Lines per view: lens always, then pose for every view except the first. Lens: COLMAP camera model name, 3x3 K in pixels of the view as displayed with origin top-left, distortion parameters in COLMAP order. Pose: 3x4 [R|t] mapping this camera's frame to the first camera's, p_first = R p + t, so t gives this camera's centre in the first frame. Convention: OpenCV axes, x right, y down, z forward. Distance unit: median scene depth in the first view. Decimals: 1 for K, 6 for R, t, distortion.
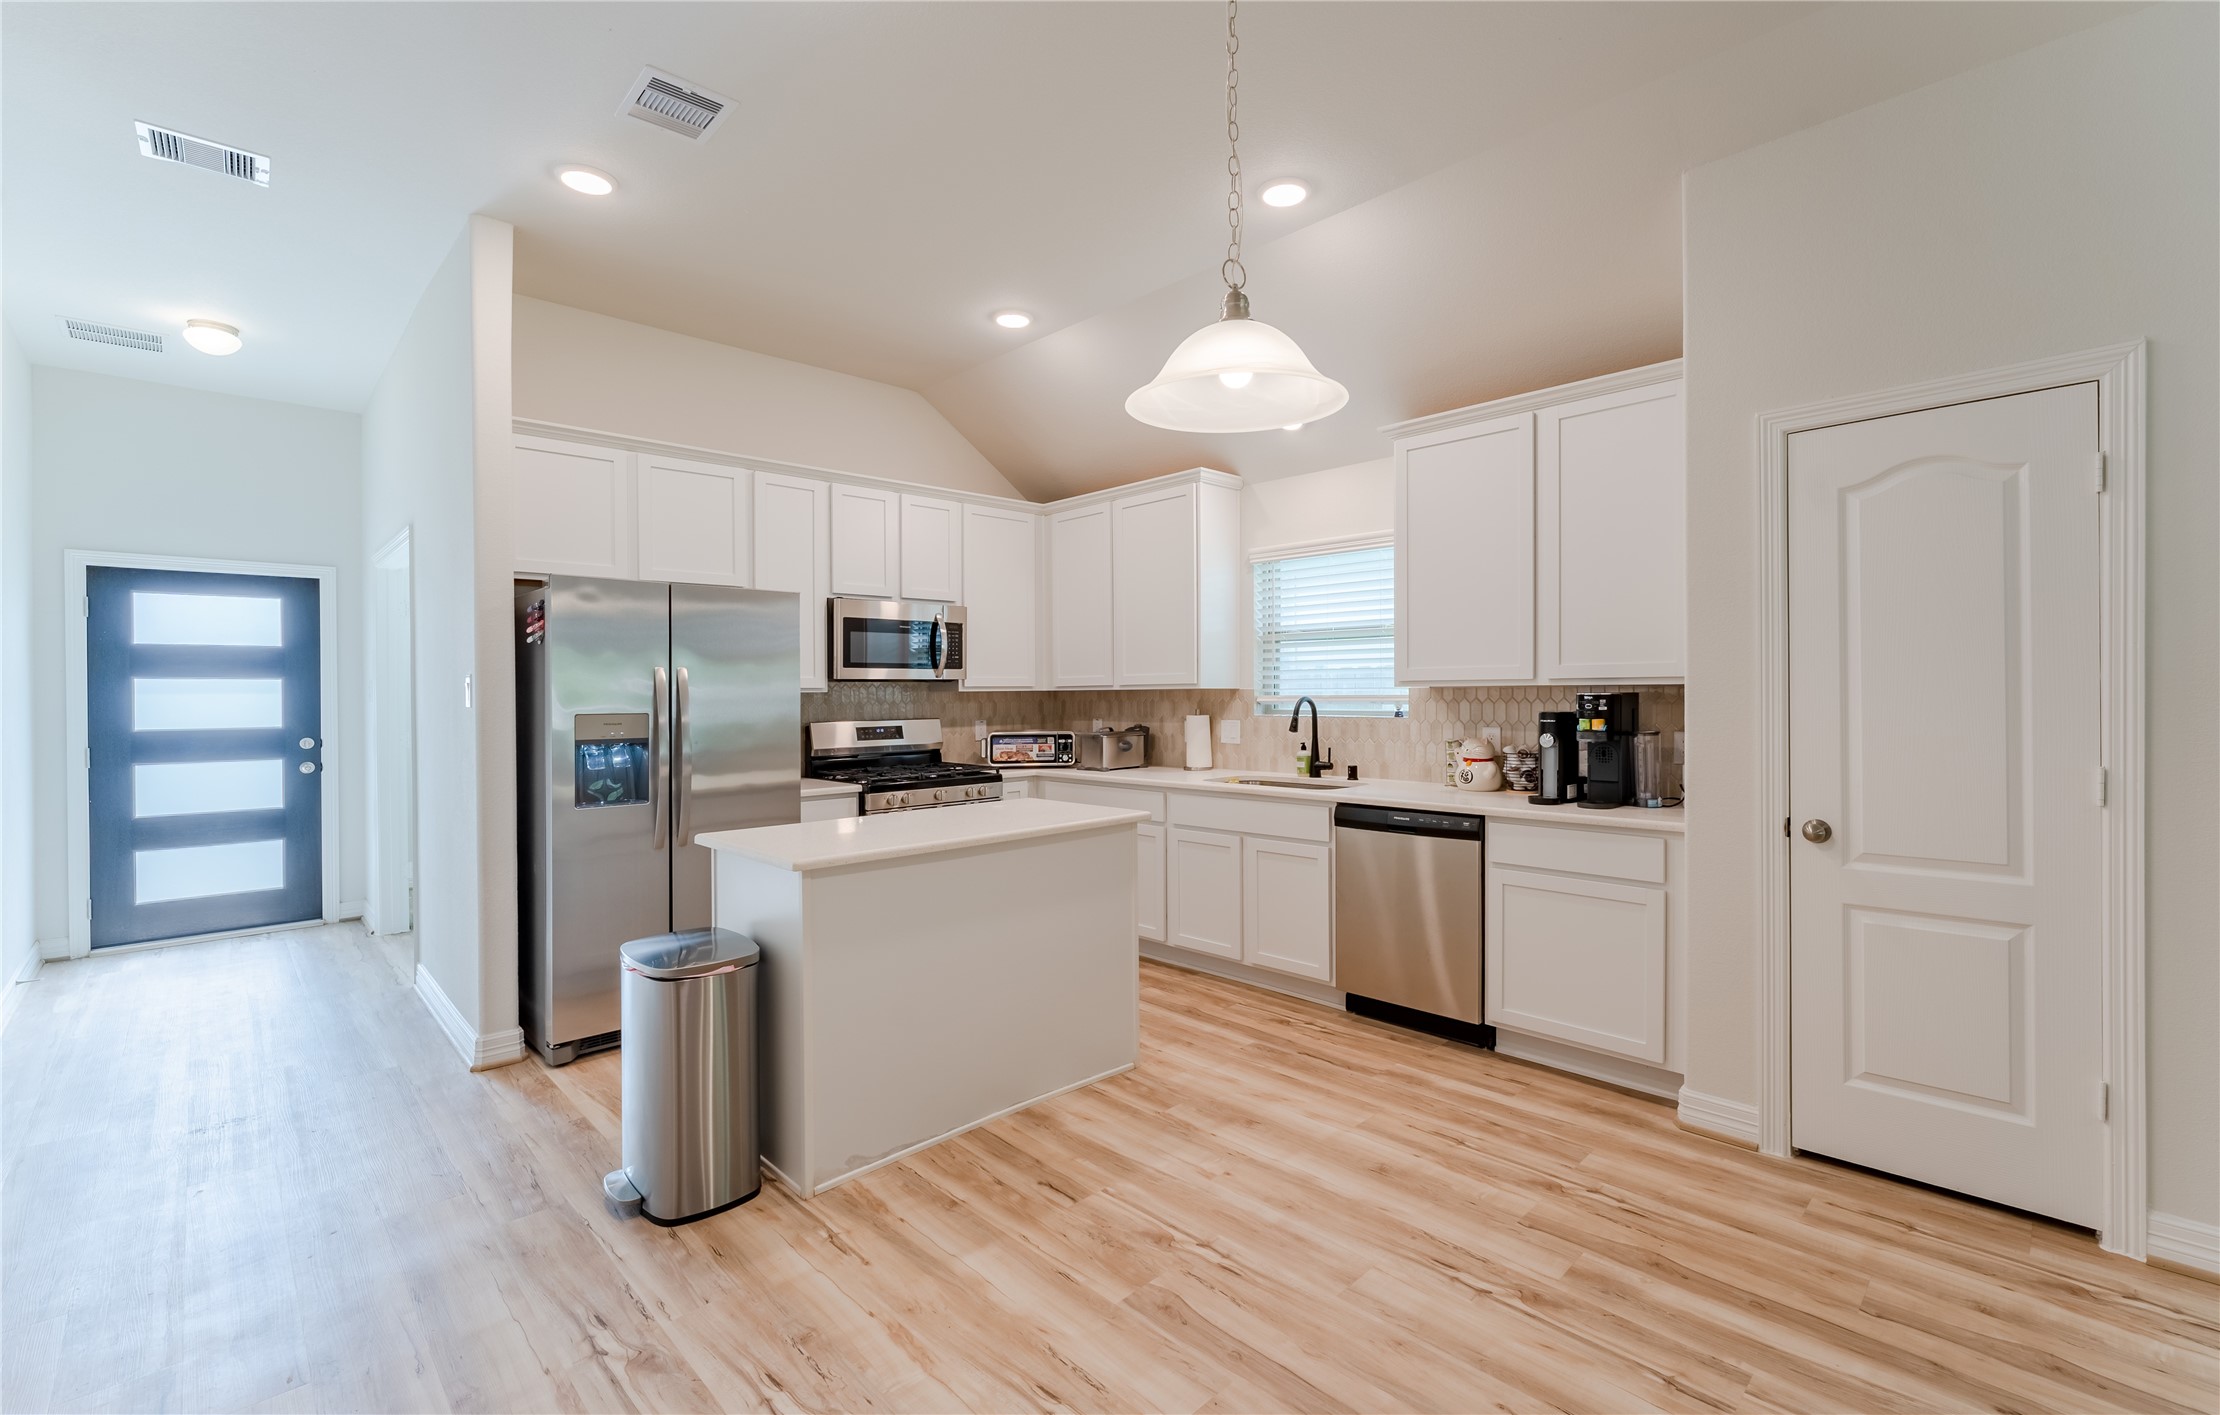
lens RADIAL K [[851.5, 0, 1110.0], [0, 851.5, 707.5], [0, 0, 1]] dist [-0.000700, -0.000374]
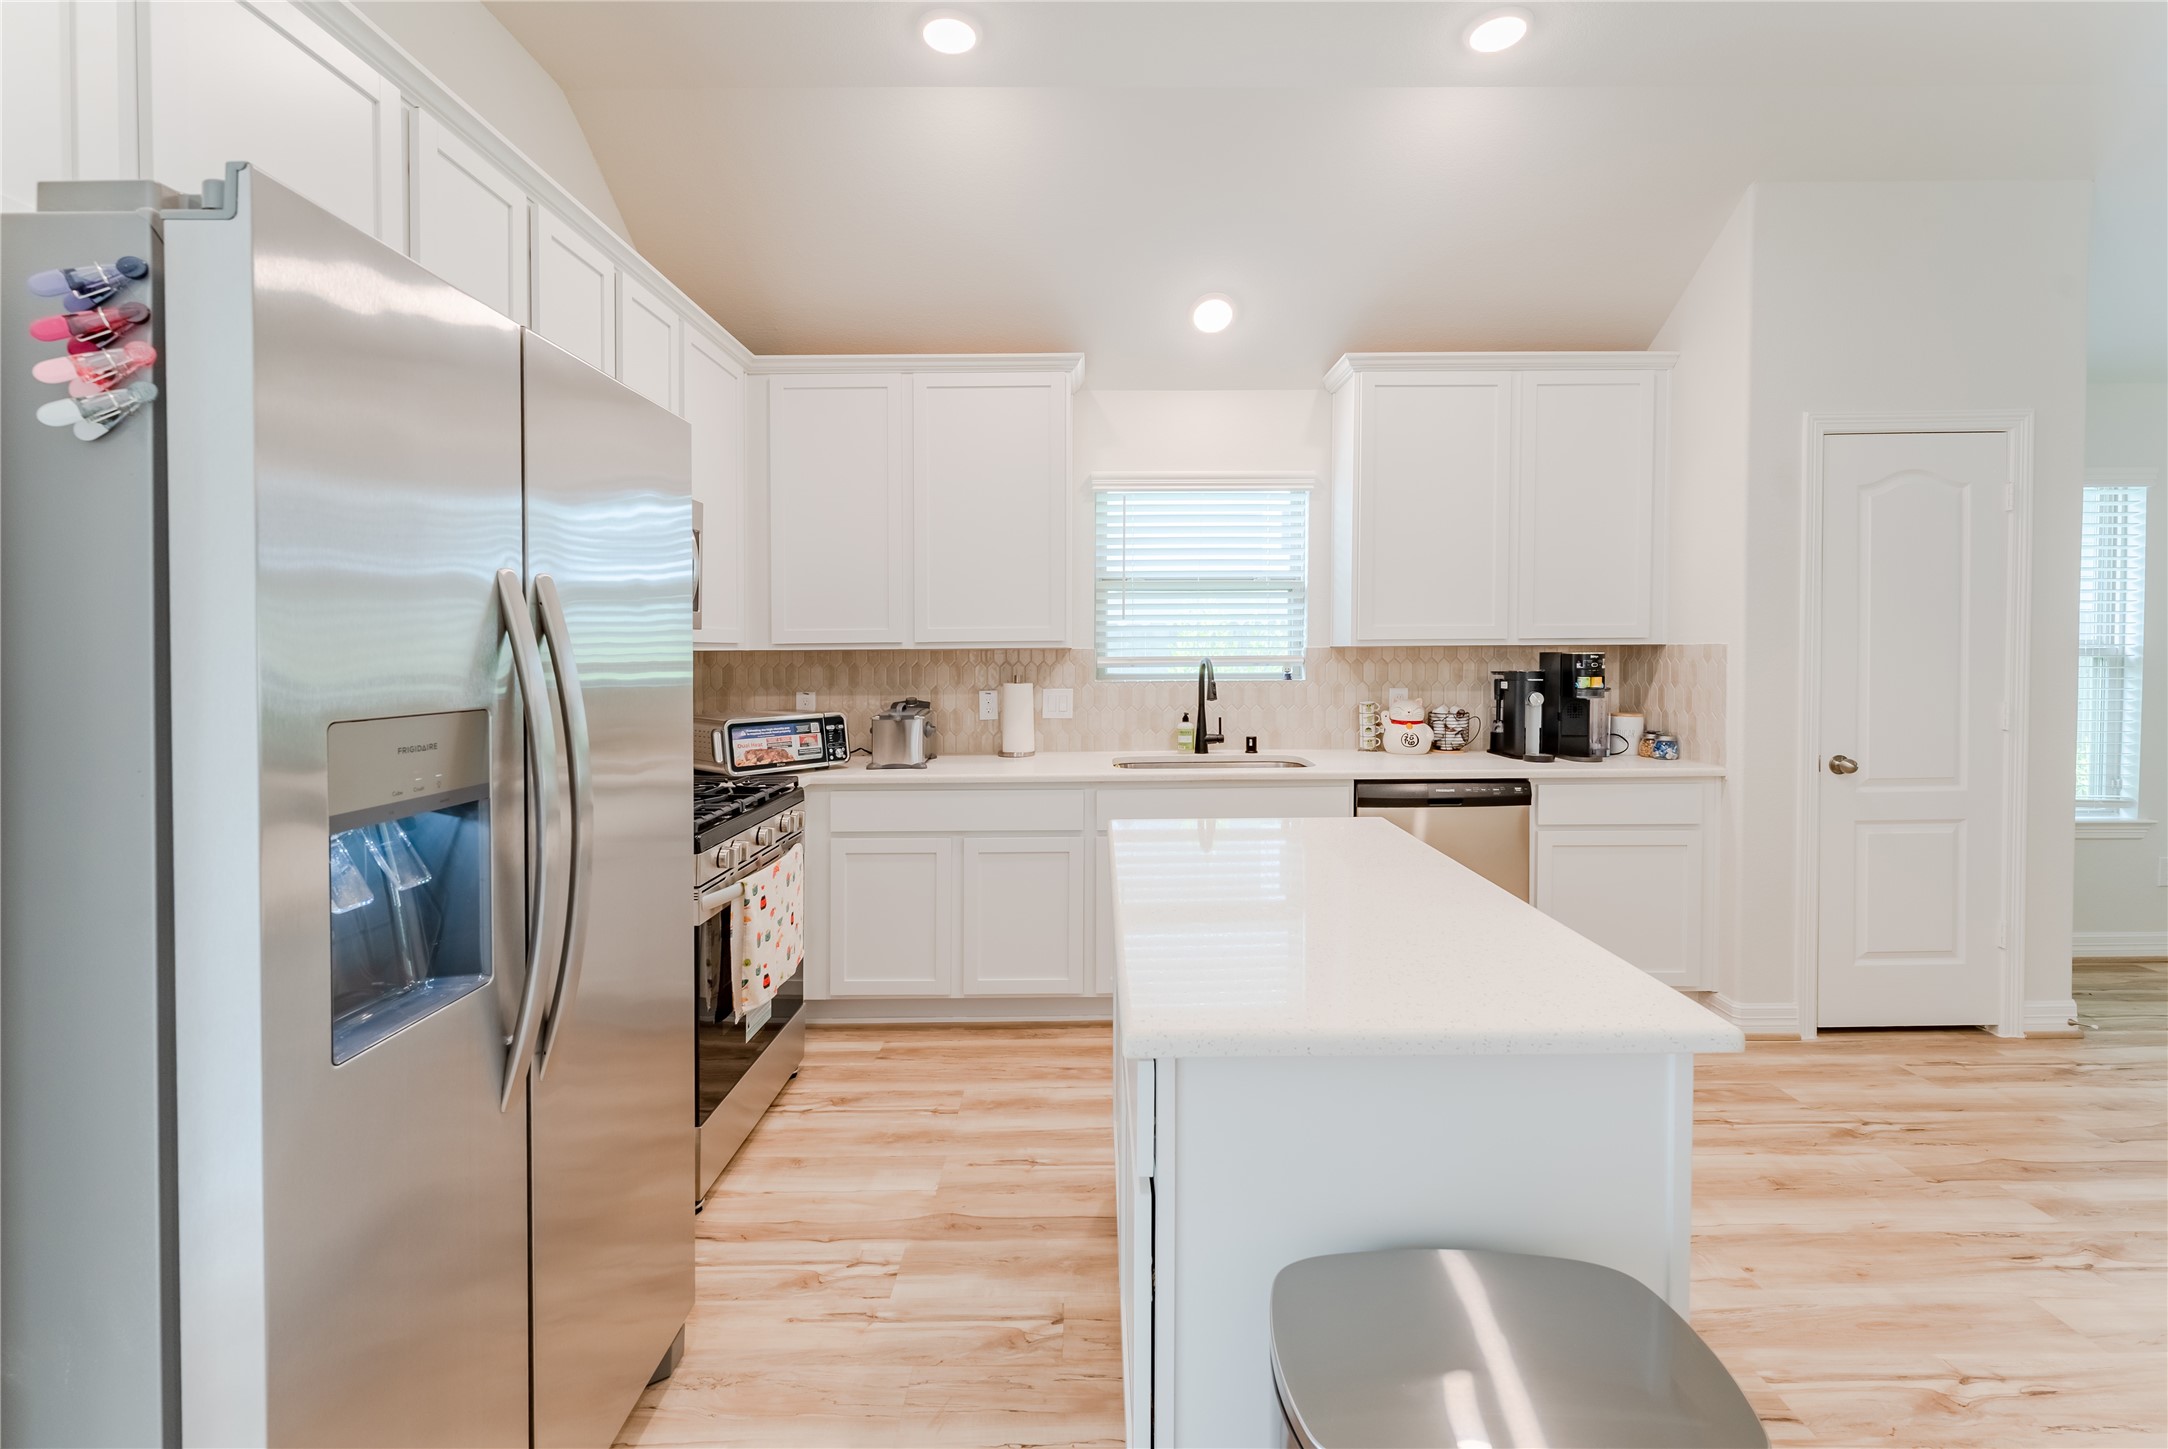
lens RADIAL K [[894.7, 0, 1091.0], [0, 894.7, 681.2], [0, 0, 1]] dist [-0.000486, 0.000367]
pose [[0.728693, -0.019987, 0.684549, -0.444837], [0.013221, 0.999798, 0.015117, -0.004335], [-0.684713, -0.001965, 0.728810, 0.430421]]
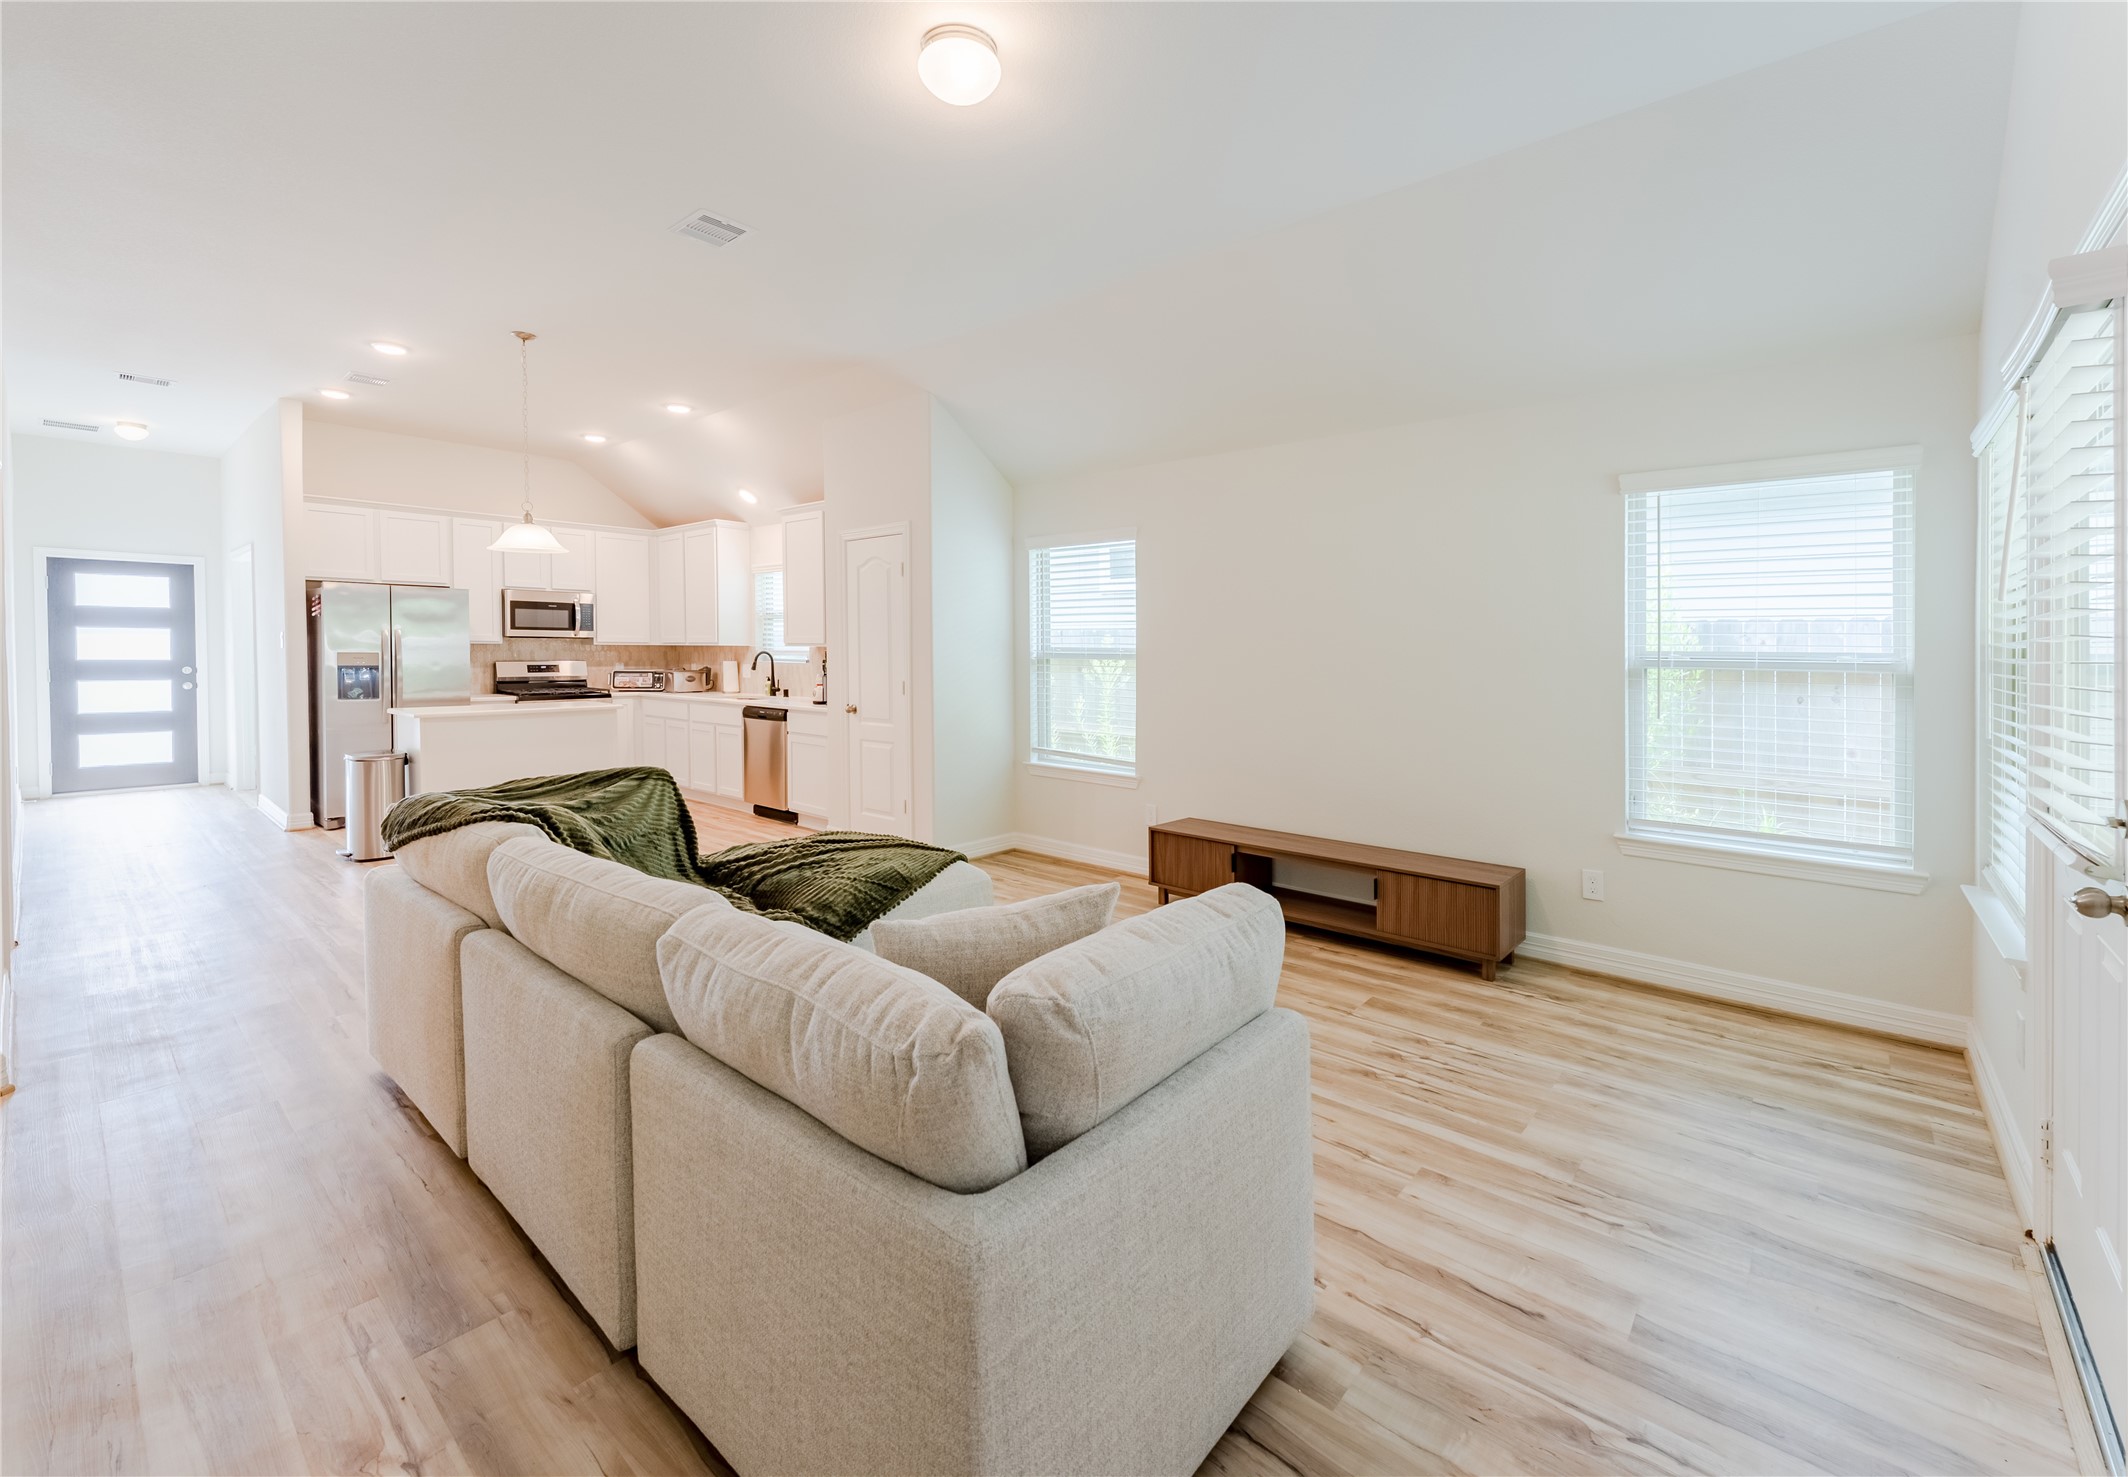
lens RADIAL K [[898.1, 0, 1059.0], [0, 898.1, 693.8], [0, 0, 1]] dist [-0.001165, -0.000077]
pose [[0.999266, 0.016330, 0.034641, 0.786142], [-0.017447, 0.999329, 0.032215, 0.005826], [-0.034092, -0.032796, 0.998880, -0.919273]]
